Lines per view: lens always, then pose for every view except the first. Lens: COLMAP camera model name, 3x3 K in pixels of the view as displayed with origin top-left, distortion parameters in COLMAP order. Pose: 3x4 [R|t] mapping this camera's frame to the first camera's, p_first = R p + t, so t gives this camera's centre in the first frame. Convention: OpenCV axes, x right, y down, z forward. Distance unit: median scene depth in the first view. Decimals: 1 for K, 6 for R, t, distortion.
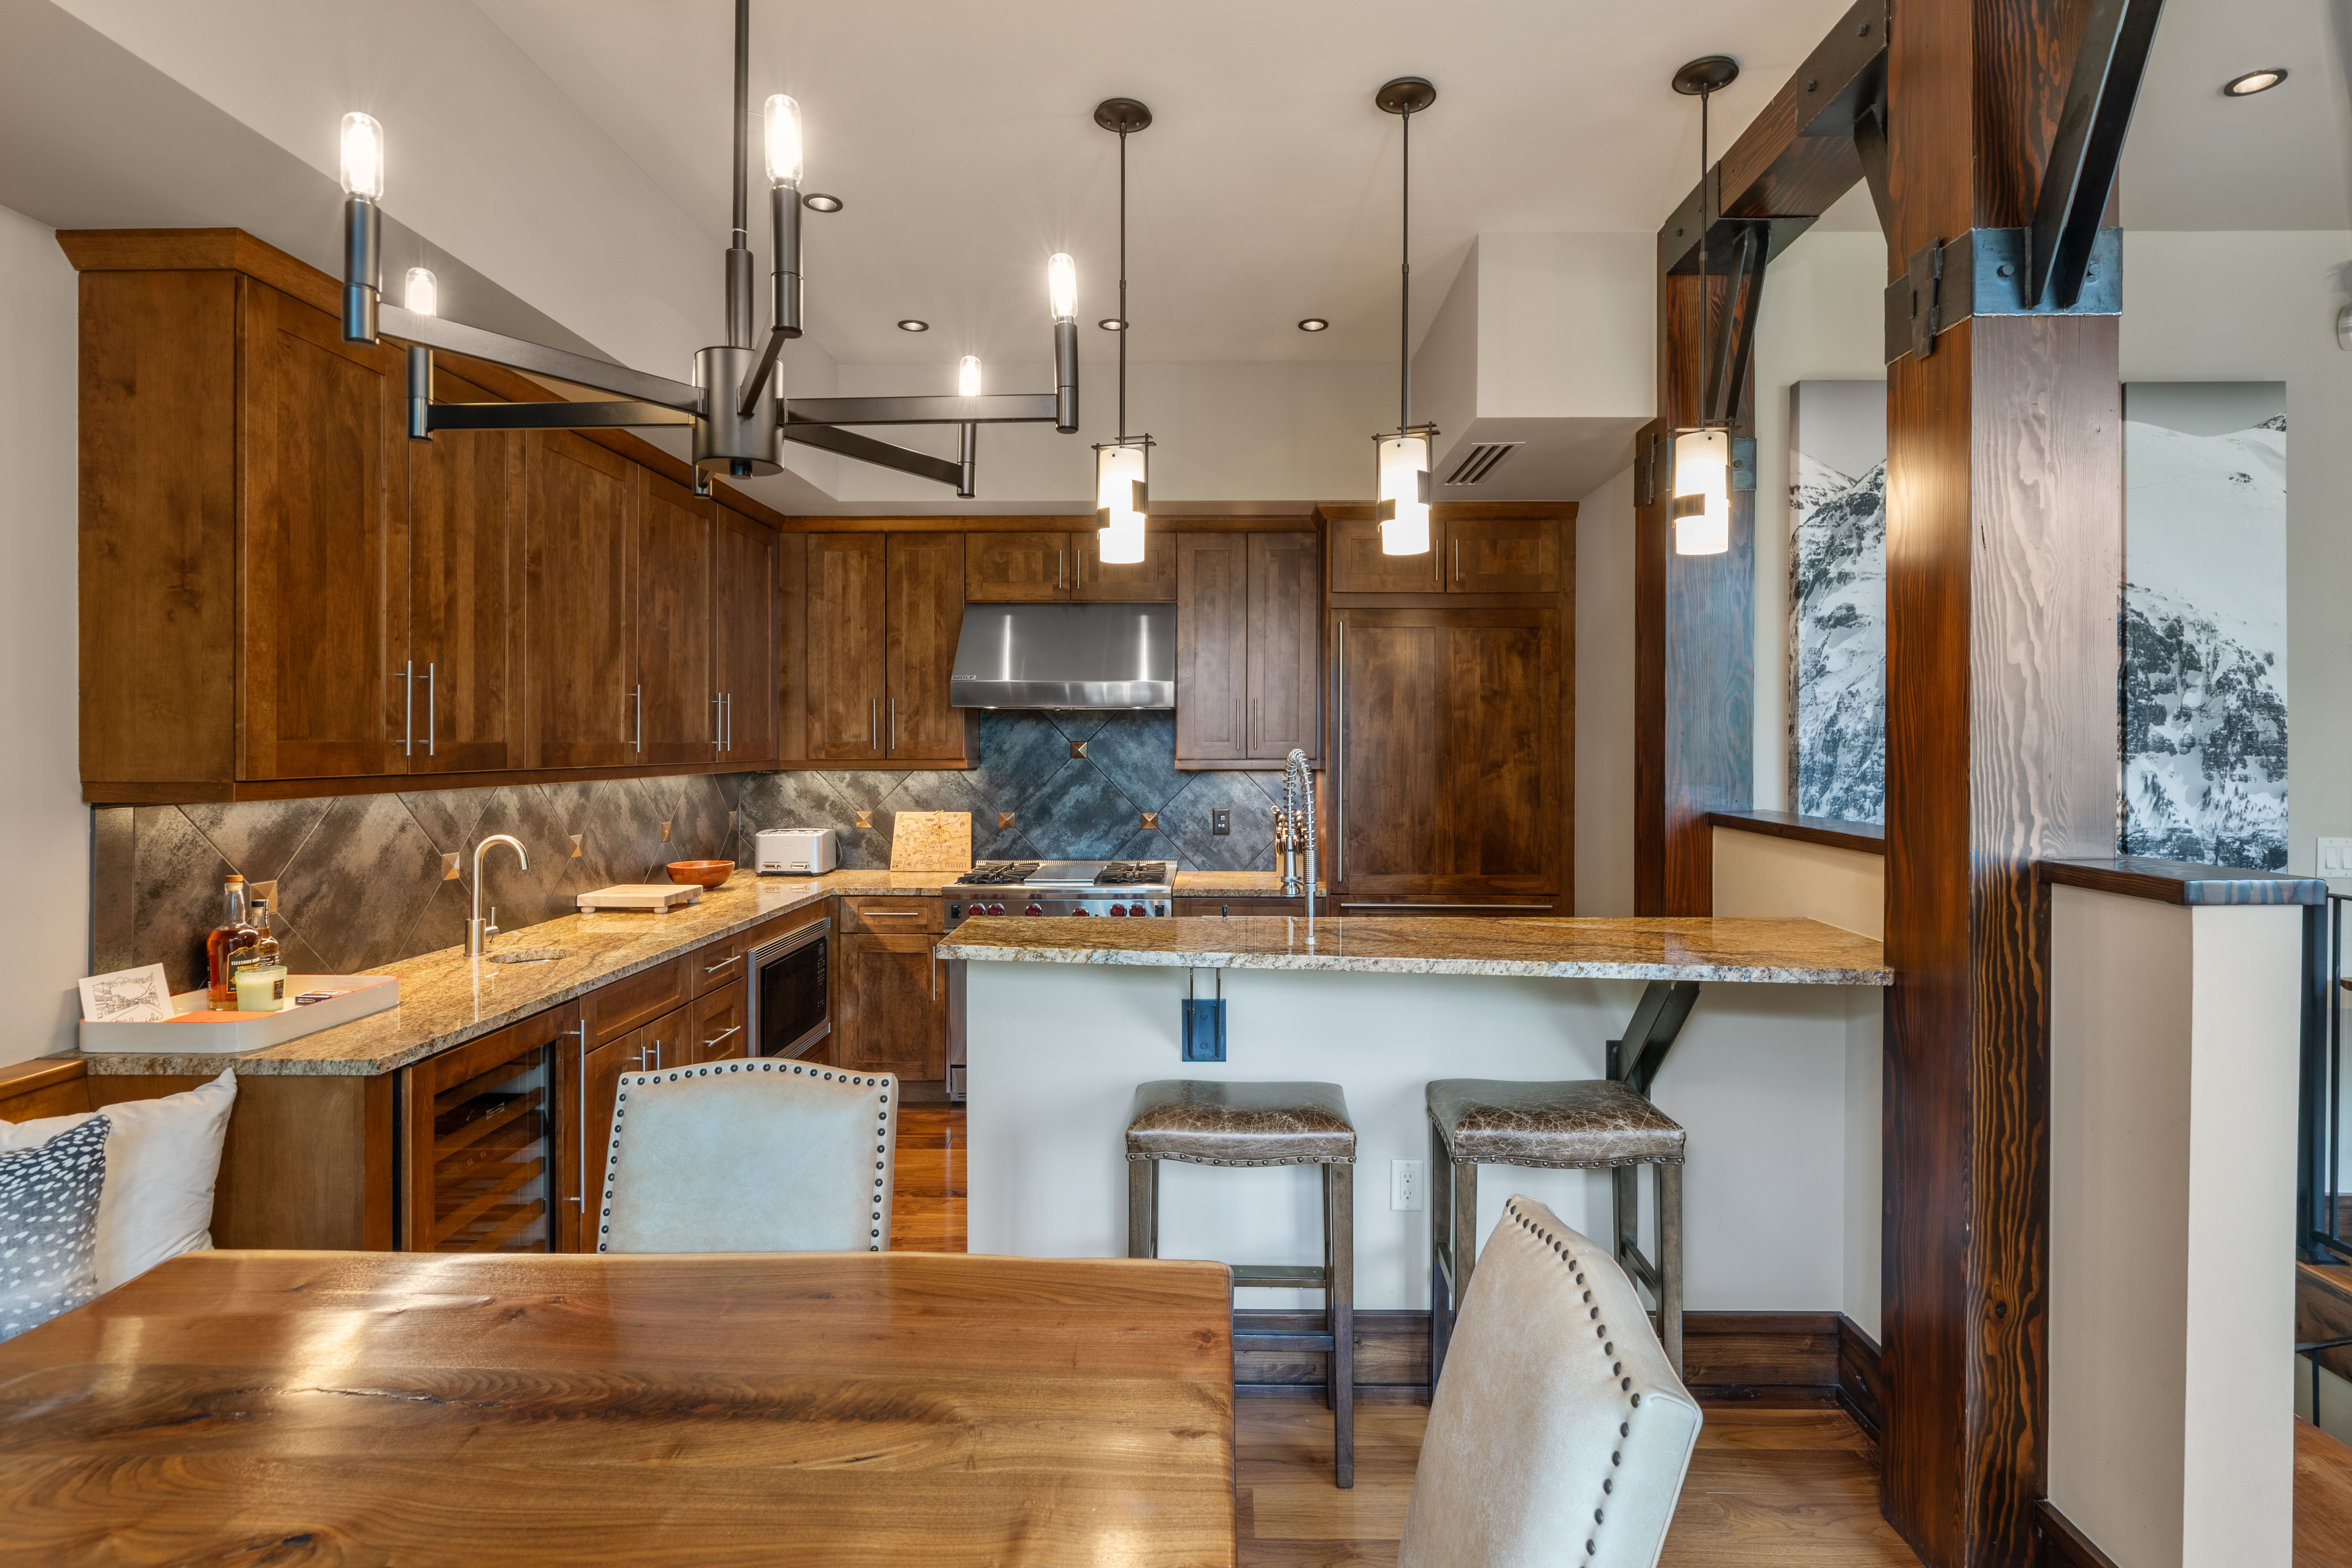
lens RADIAL K [[1163.8, 0, 1196.3], [0, 1163.8, 744.9], [0, 0, 1]] dist [0.000482, 0.001453]
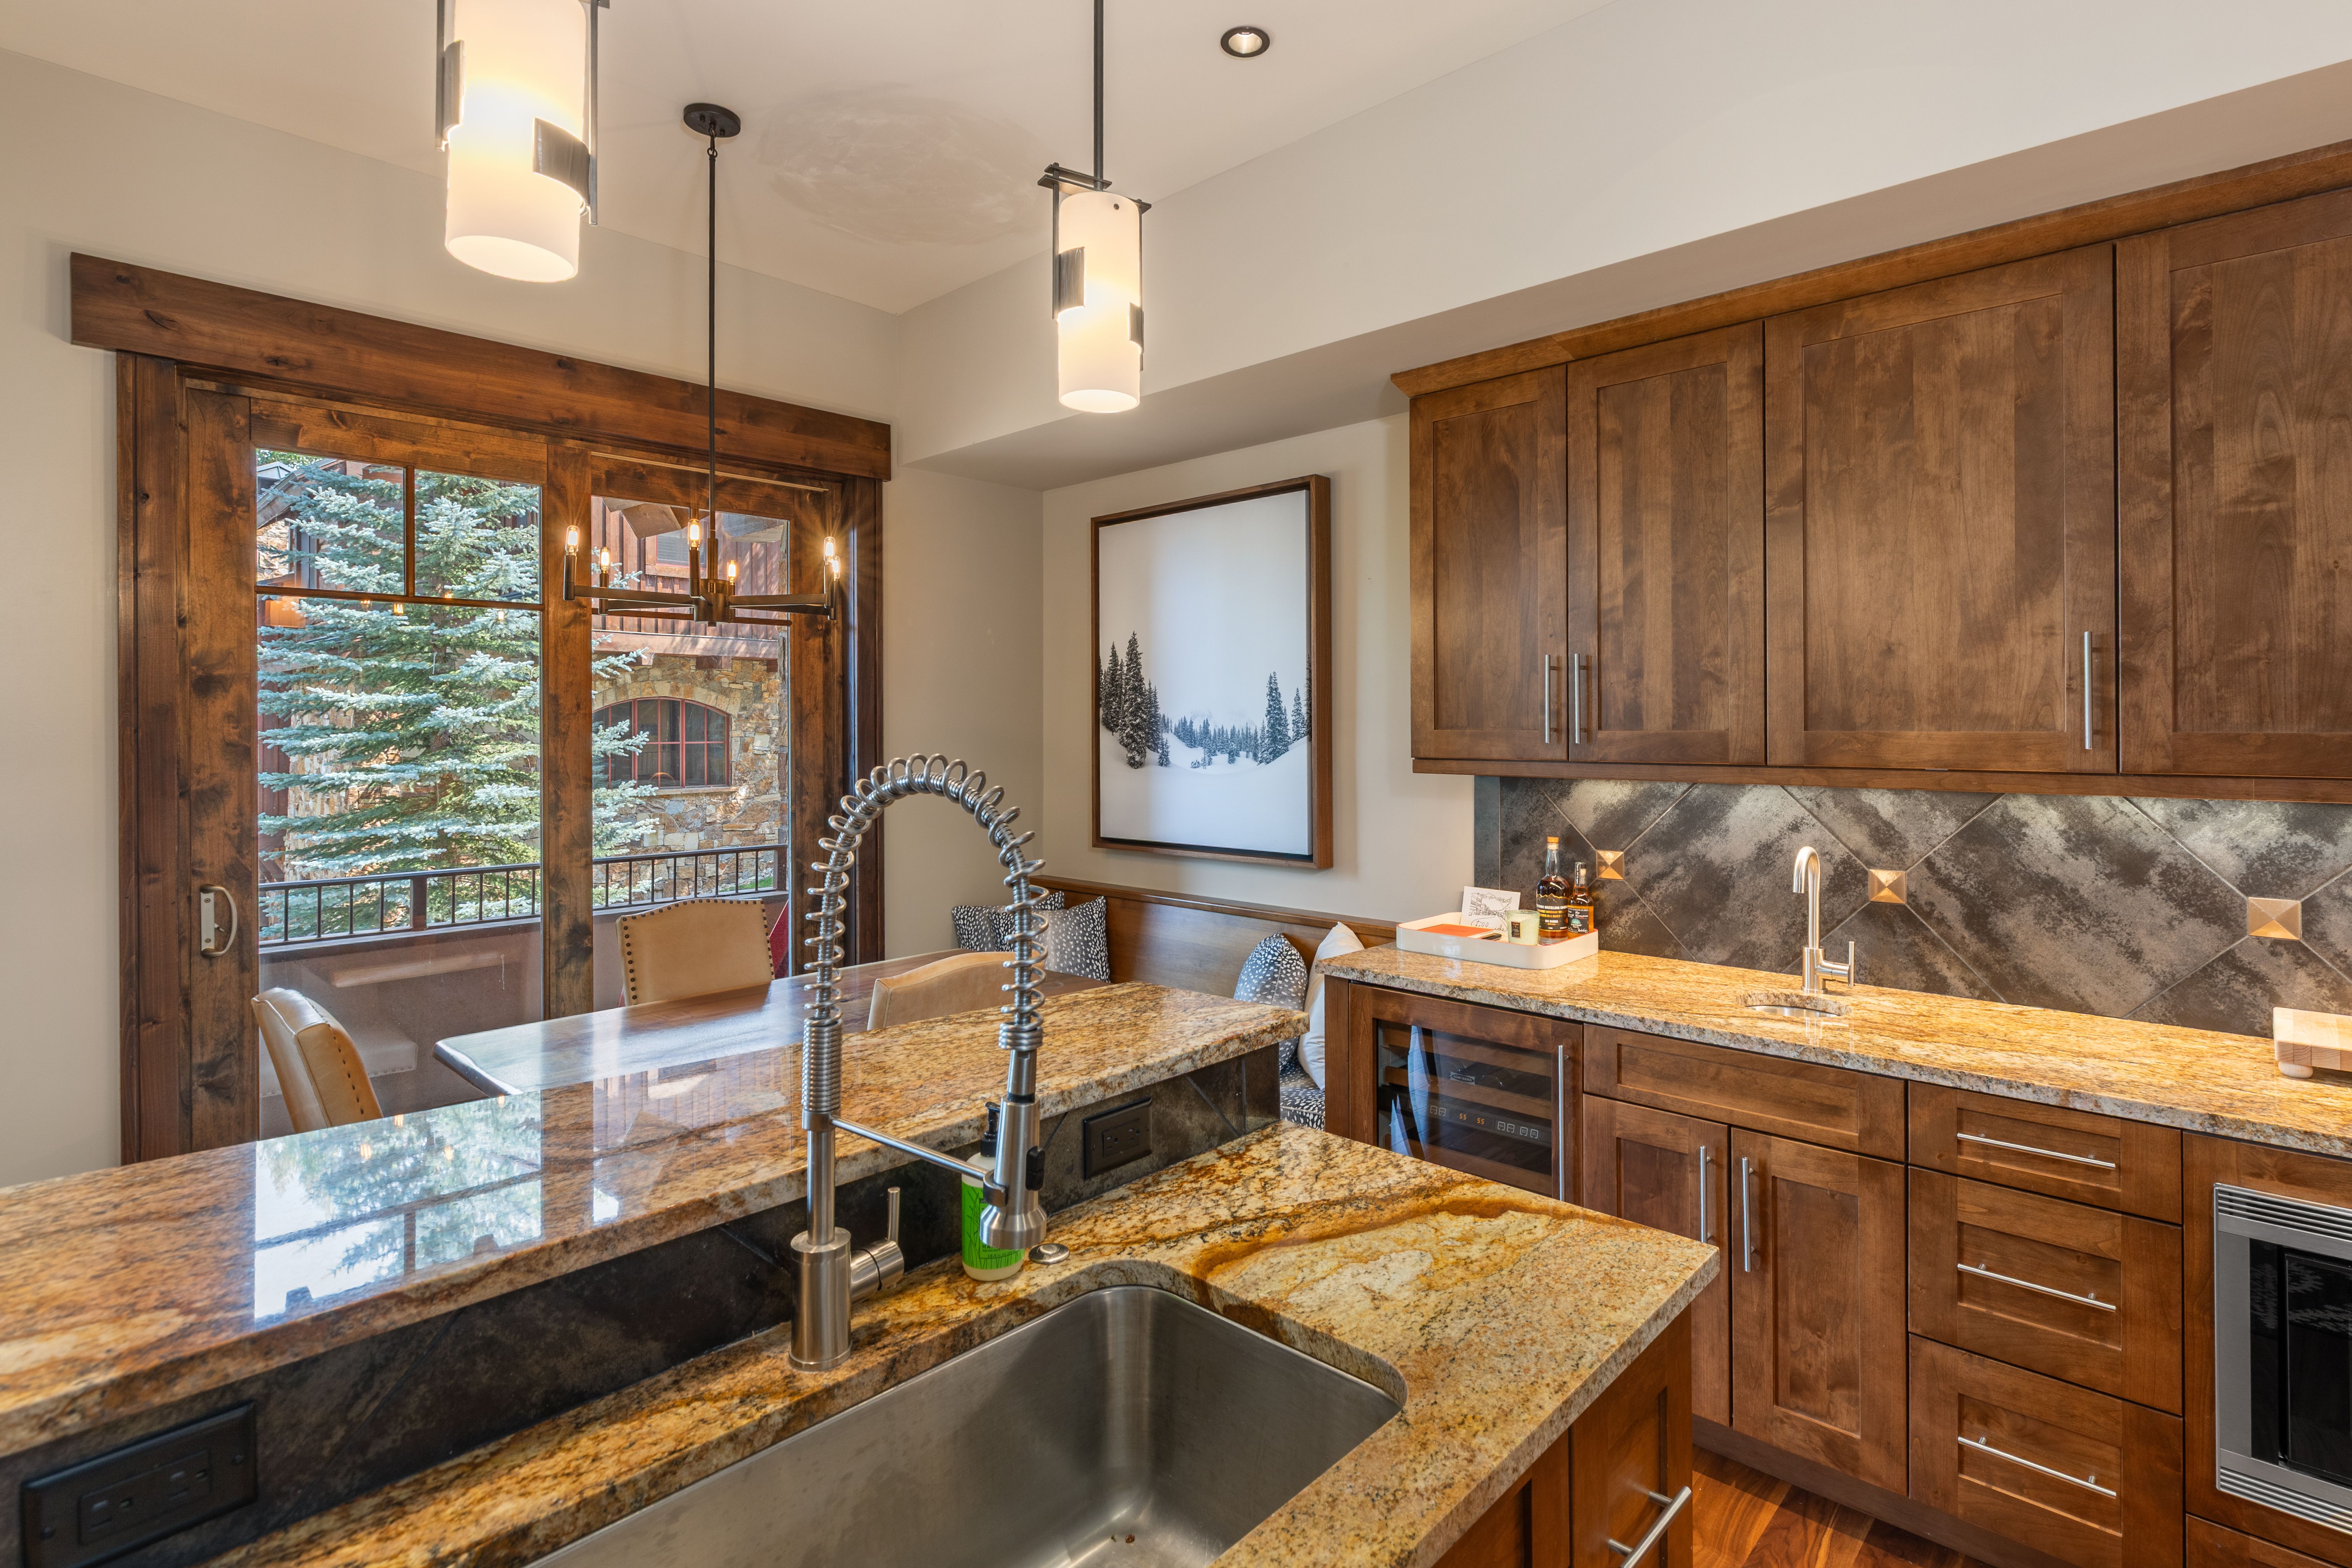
lens RADIAL K [[1152.6, 0, 1222.3], [0, 1152.6, 725.3], [0, 0, 1]] dist [-0.002312, -0.000256]
pose [[-0.659595, -0.001315, -0.751620, 0.250183], [-0.001465, 0.999999, -0.000464, -0.005094], [0.751620, 0.000795, -0.659596, 1.151124]]
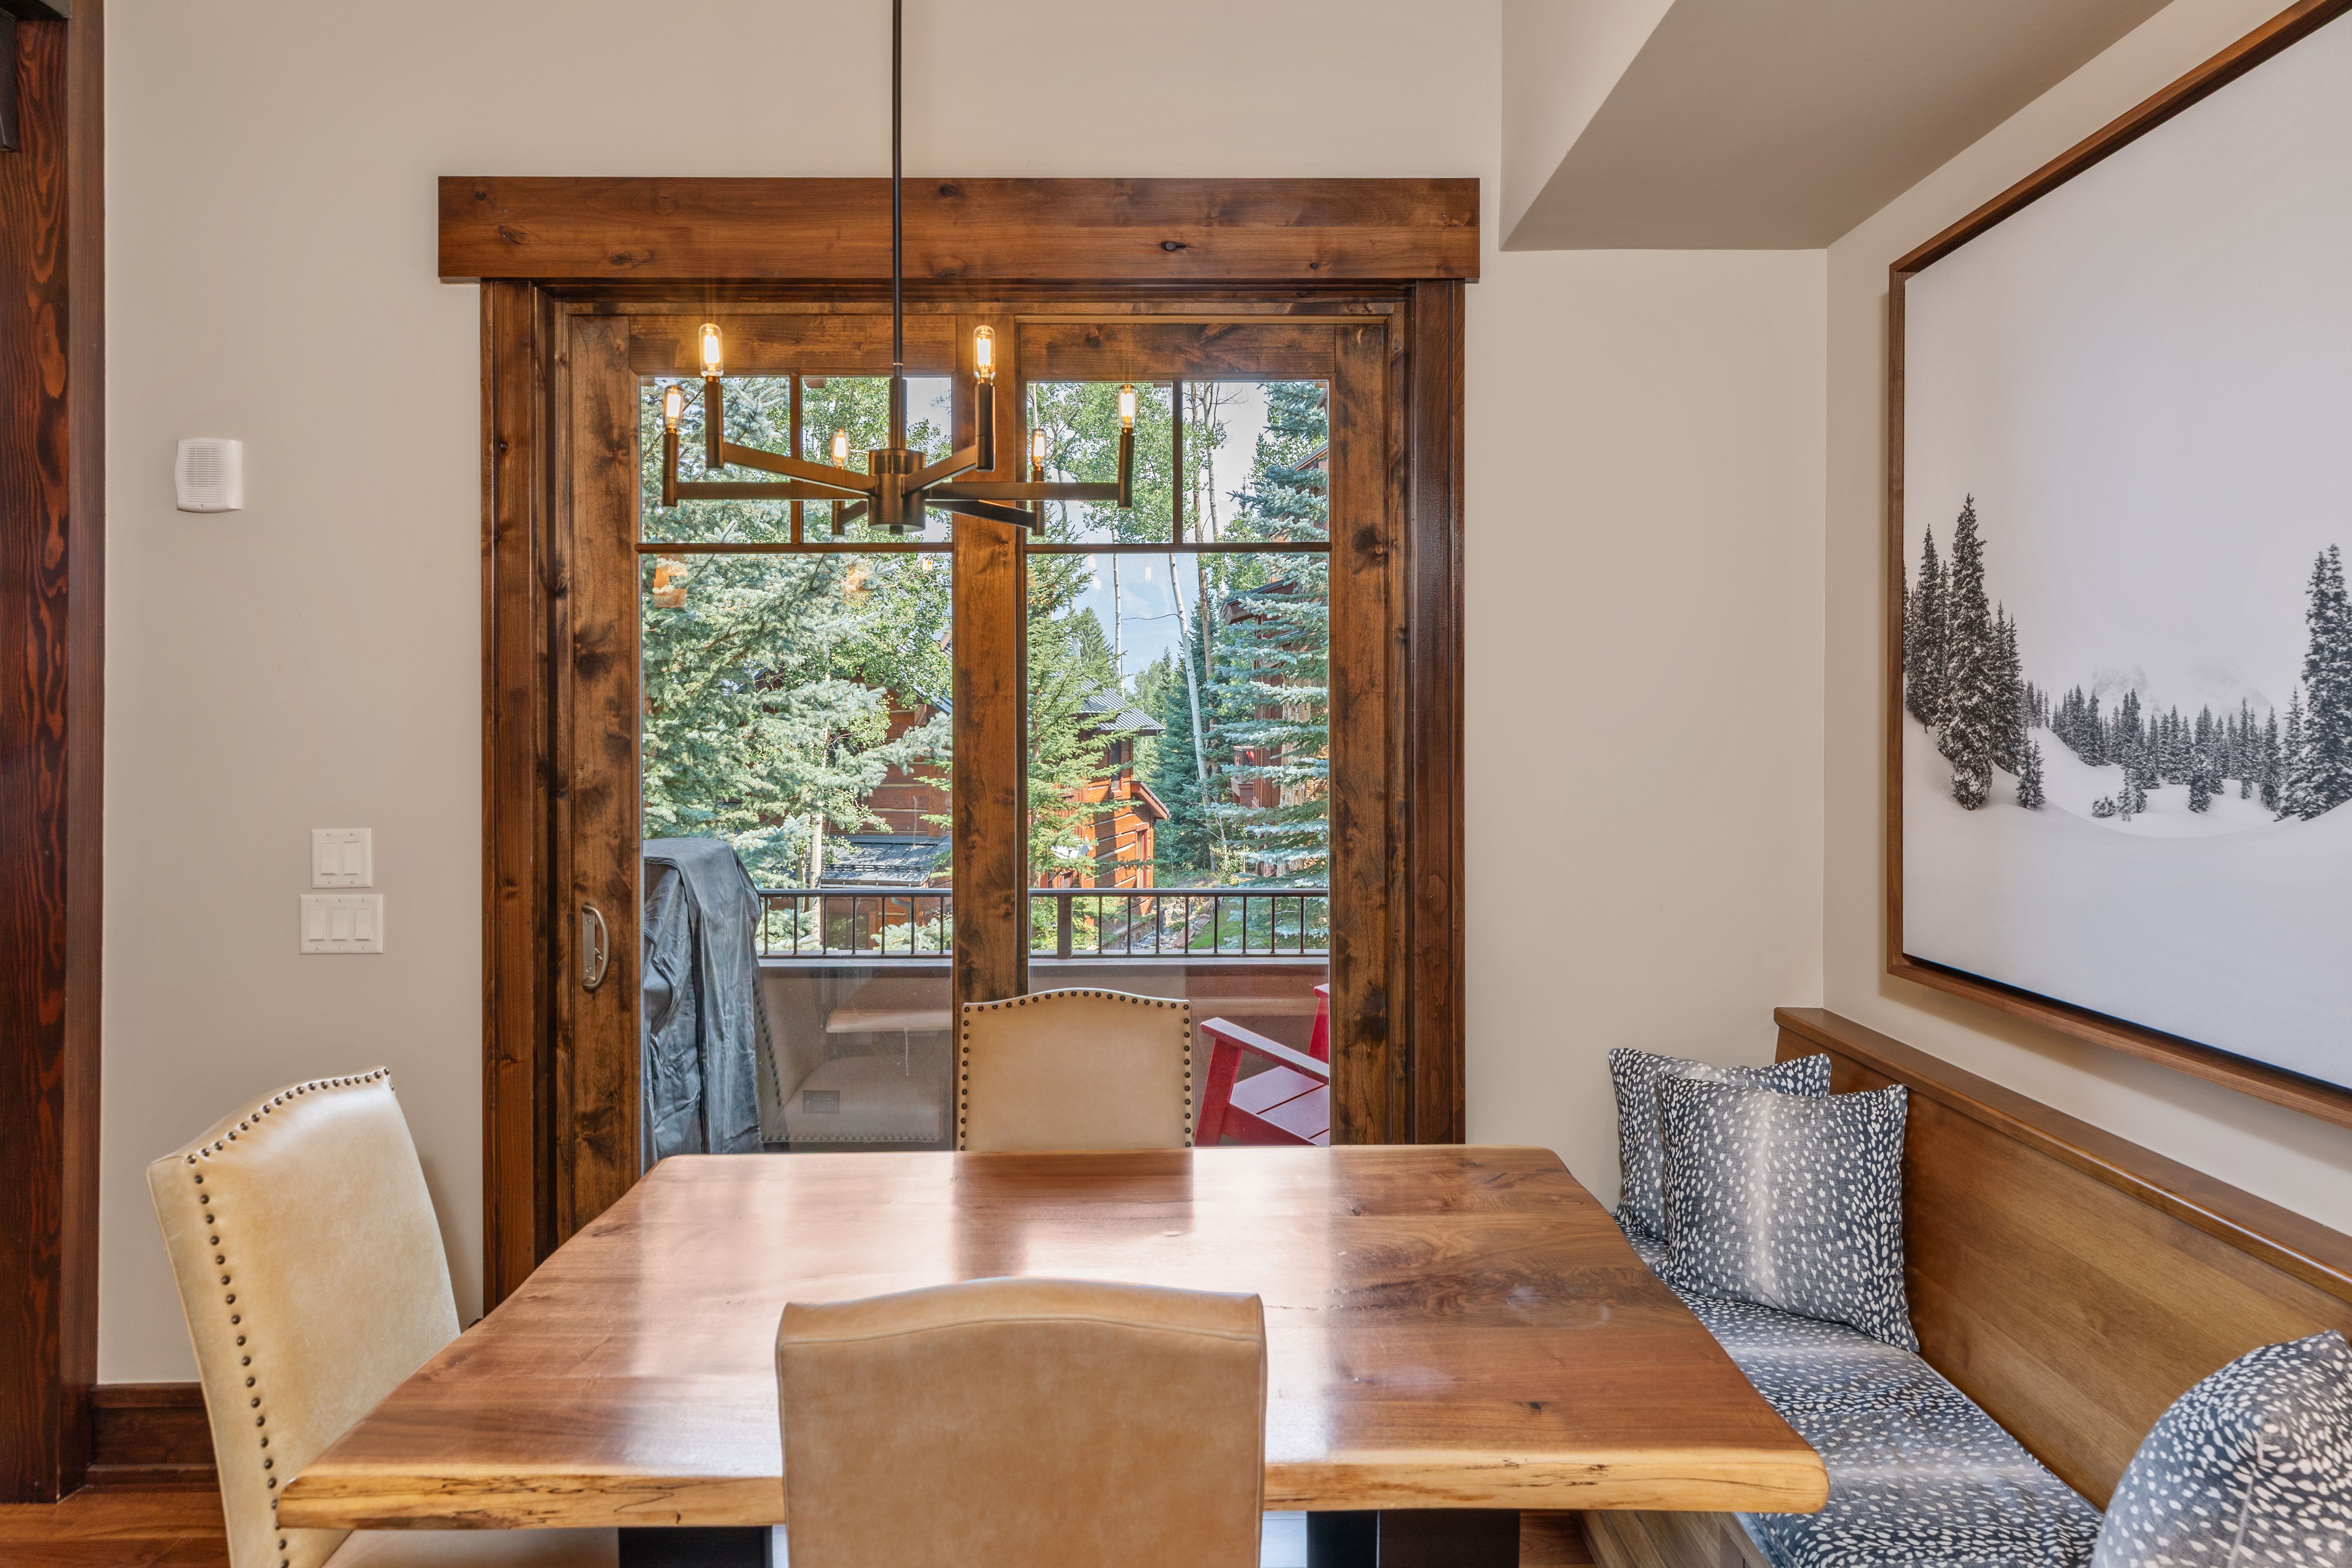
lens RADIAL K [[1345.3, 0, 1186.5], [0, 1345.3, 731.9], [0, 0, 1]] dist [0.009326, -0.001147]
pose [[-0.999418, -0.000183, -0.034119, -0.230390], [-0.000497, 0.999957, 0.009213, -0.000928], [0.034115, 0.009225, -0.999375, 0.881814]]
